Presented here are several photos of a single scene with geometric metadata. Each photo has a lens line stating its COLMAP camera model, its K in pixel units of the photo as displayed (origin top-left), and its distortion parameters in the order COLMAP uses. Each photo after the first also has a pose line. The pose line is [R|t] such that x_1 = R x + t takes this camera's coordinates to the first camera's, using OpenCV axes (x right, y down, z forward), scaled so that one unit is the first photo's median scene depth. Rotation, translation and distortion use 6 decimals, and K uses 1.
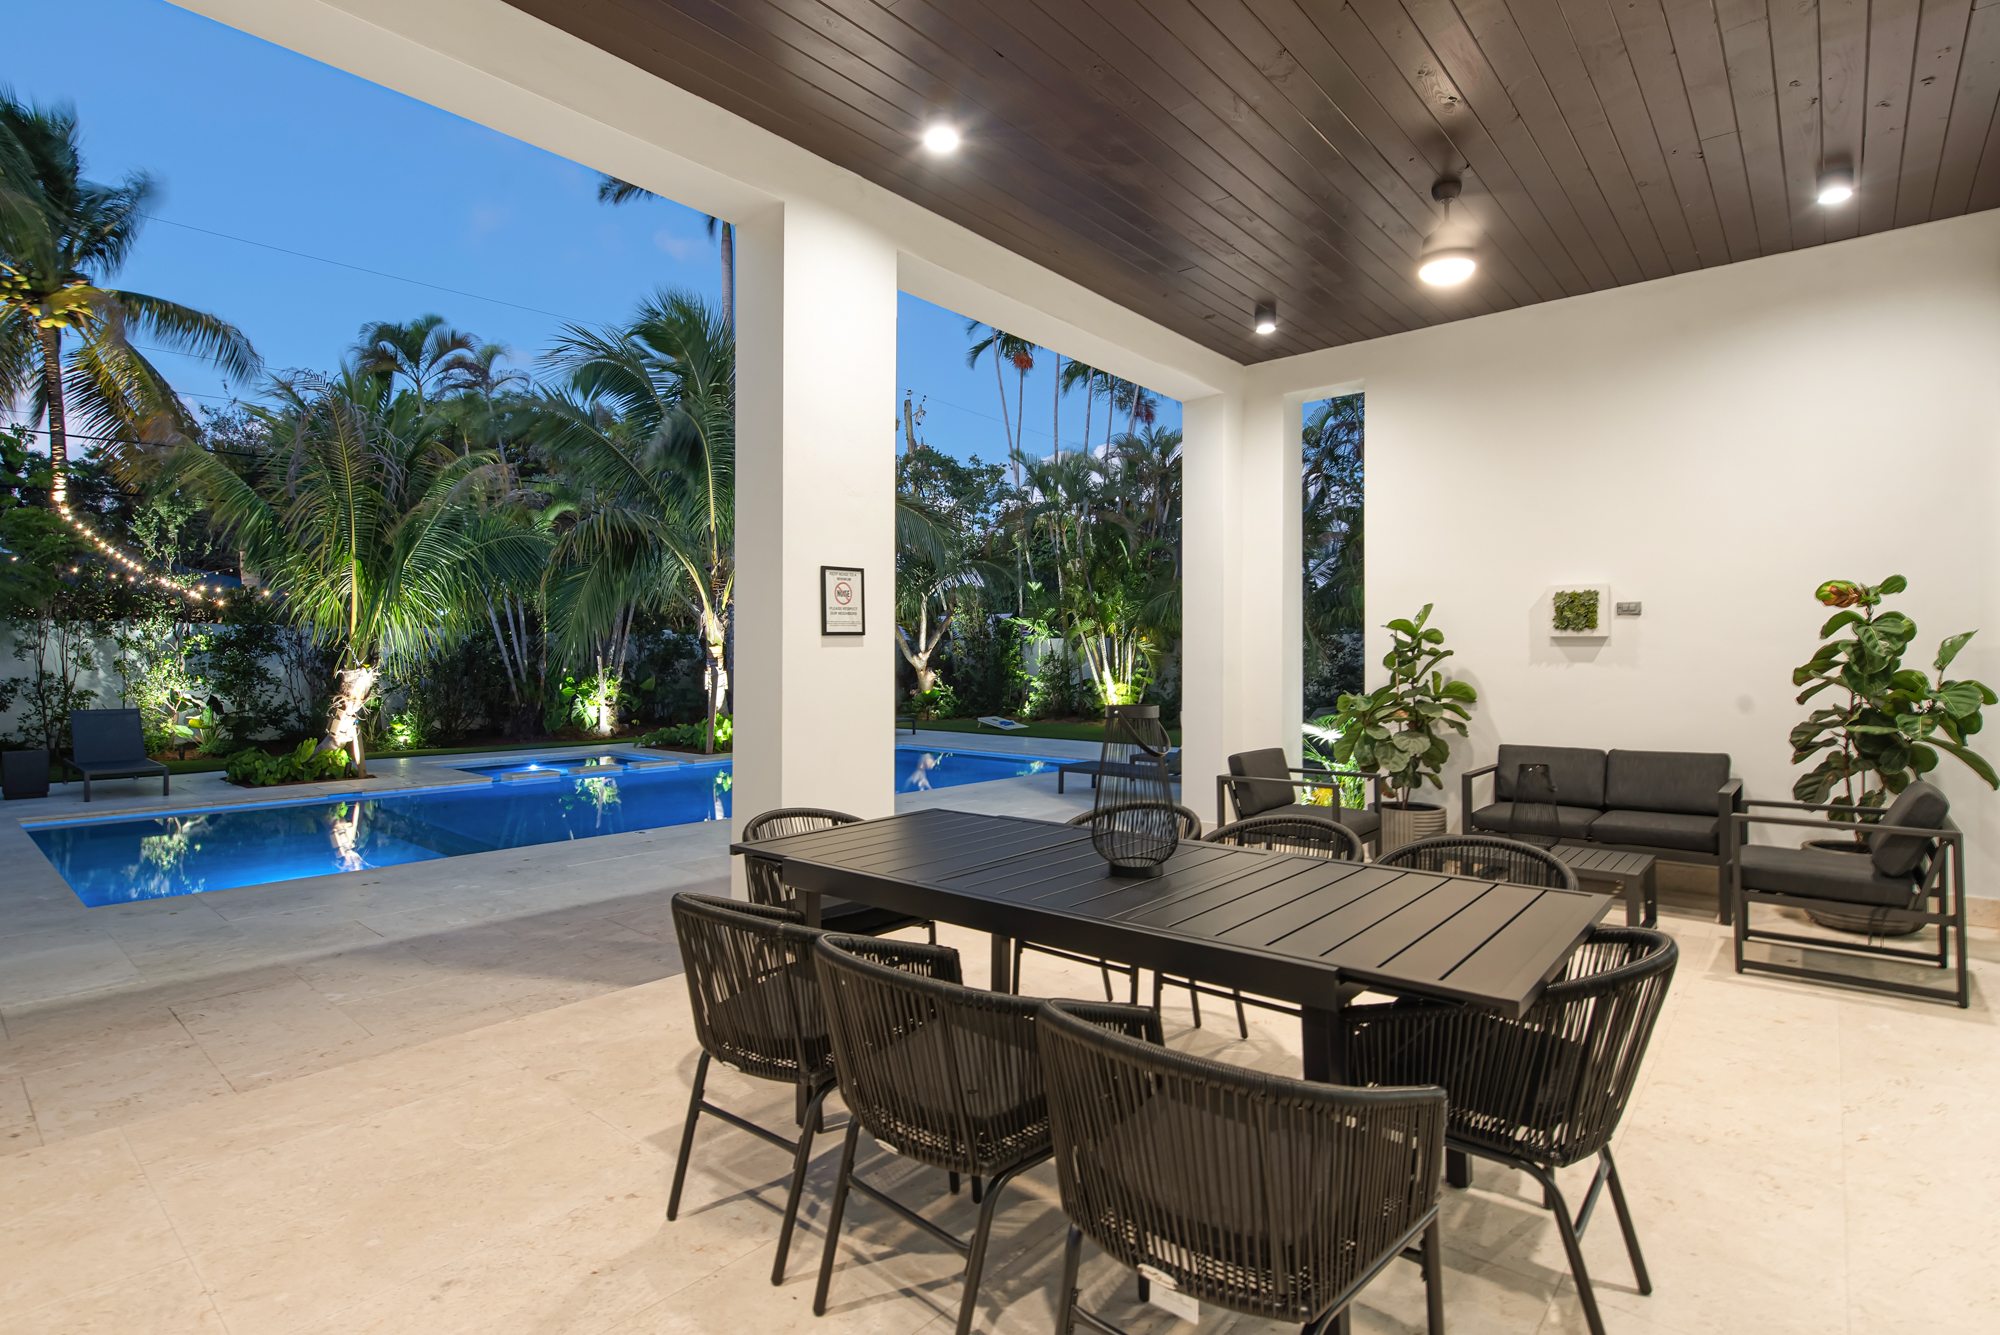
lens RADIAL K [[968.5, 0, 994.7], [0, 968.5, 656.7], [0, 0, 1]] dist [0.001354, 0.000089]
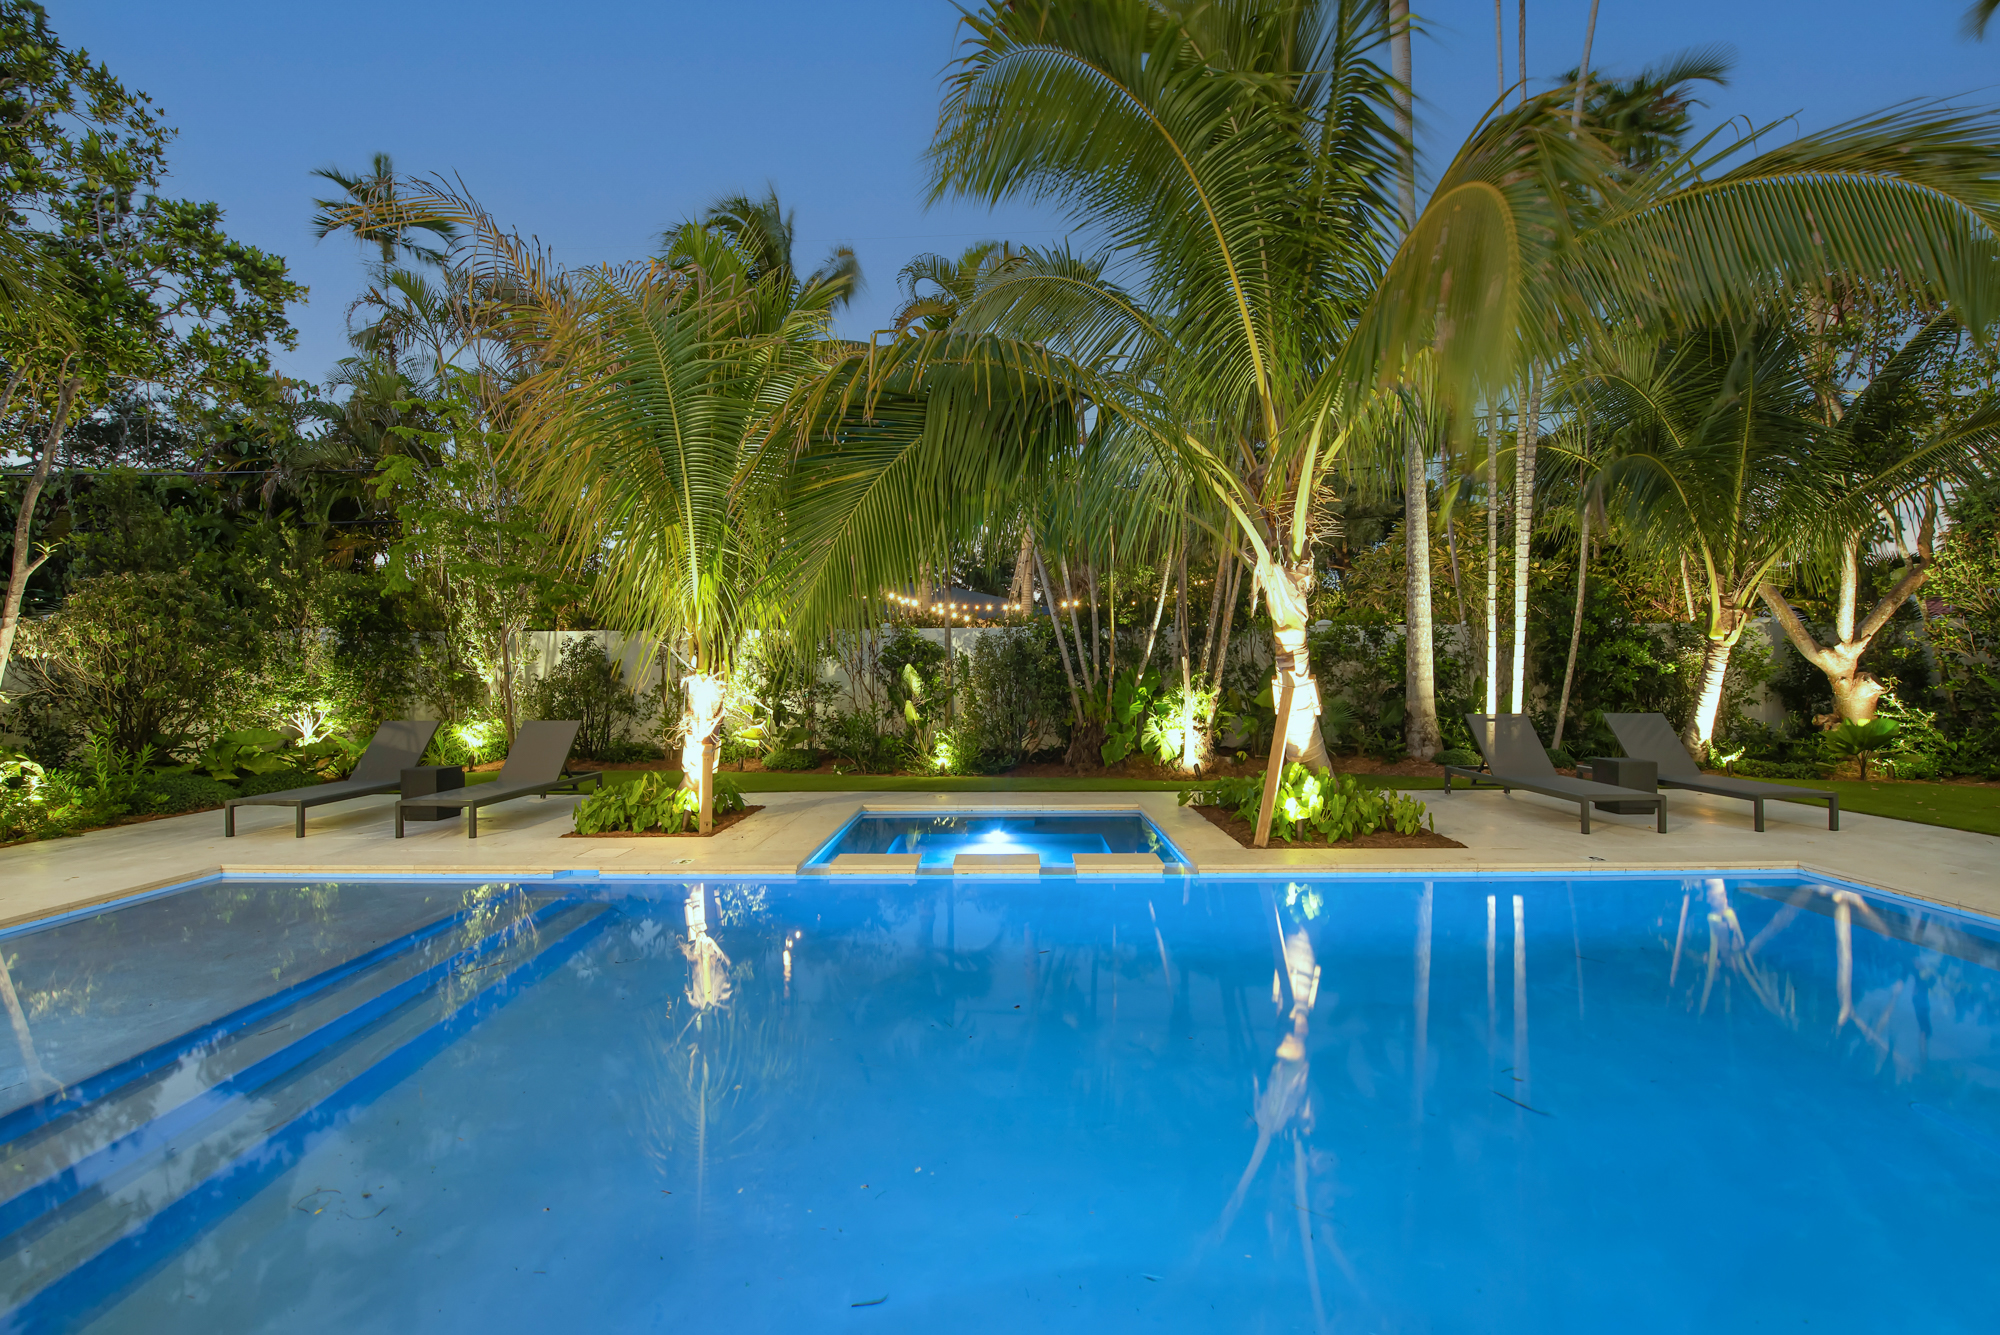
lens RADIAL K [[840.4, 0, 995.6], [0, 840.4, 678.5], [0, 0, 1]] dist [-0.004410, -0.000417]
pose [[0.655004, 0.000095, -0.755626, -0.048615], [0.009524, 0.999920, 0.008381, 0.008603], [0.755566, -0.012686, 0.654950, 0.514784]]
